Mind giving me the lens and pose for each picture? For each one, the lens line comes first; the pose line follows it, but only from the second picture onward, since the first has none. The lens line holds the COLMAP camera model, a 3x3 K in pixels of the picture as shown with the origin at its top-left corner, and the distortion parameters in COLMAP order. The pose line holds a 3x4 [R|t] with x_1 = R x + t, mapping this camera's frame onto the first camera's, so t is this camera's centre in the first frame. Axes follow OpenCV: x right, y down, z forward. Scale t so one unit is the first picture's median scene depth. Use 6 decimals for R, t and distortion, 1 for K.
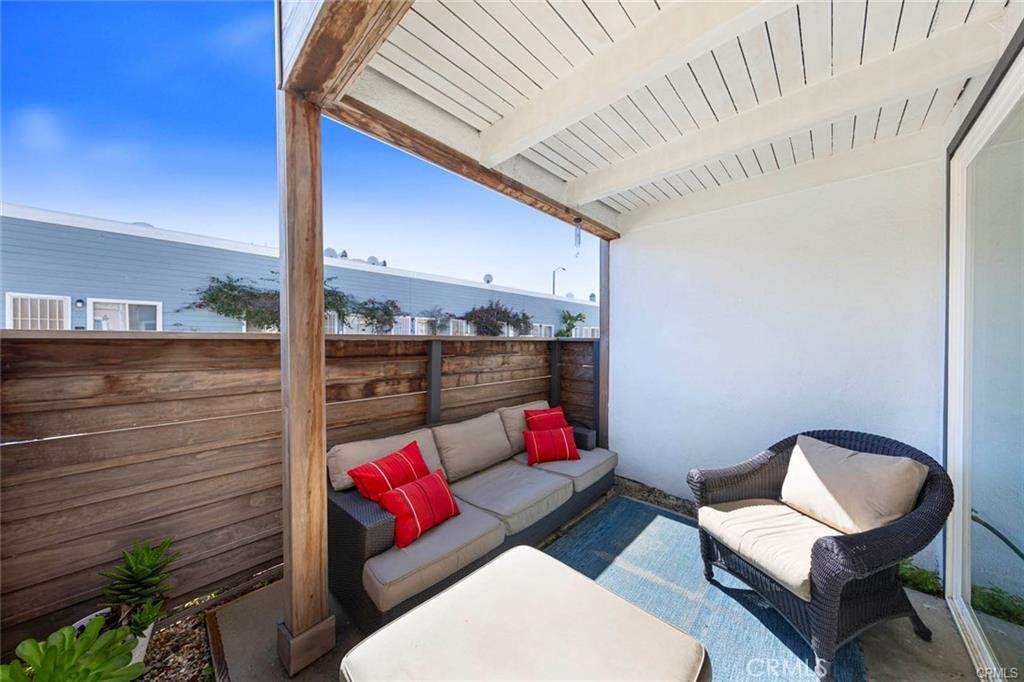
lens RADIAL K [[351.8, 0, 519.0], [0, 351.8, 344.1], [0, 0, 1]] dist [0.004416, -0.000080]
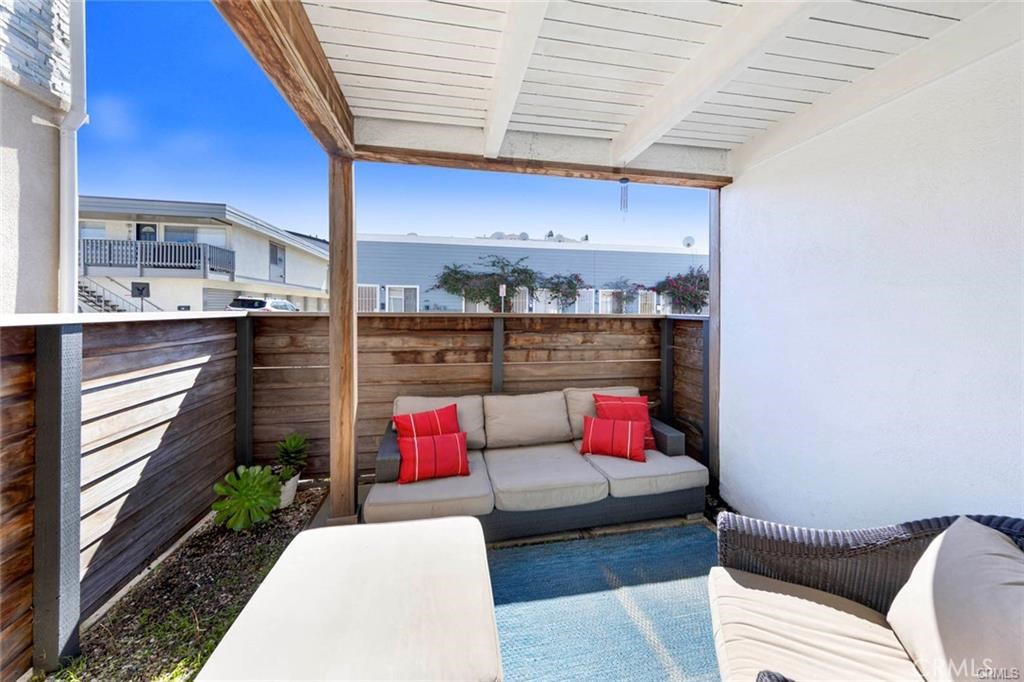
lens RADIAL K [[351.8, 0, 491.3], [0, 351.8, 311.8], [0, 0, 1]] dist [0.004416, -0.000080]
pose [[0.788151, 0.006394, -0.615448, 0.410870], [-0.012149, 0.999913, -0.005170, -0.021659], [0.615362, 0.011552, 0.788160, 0.117471]]
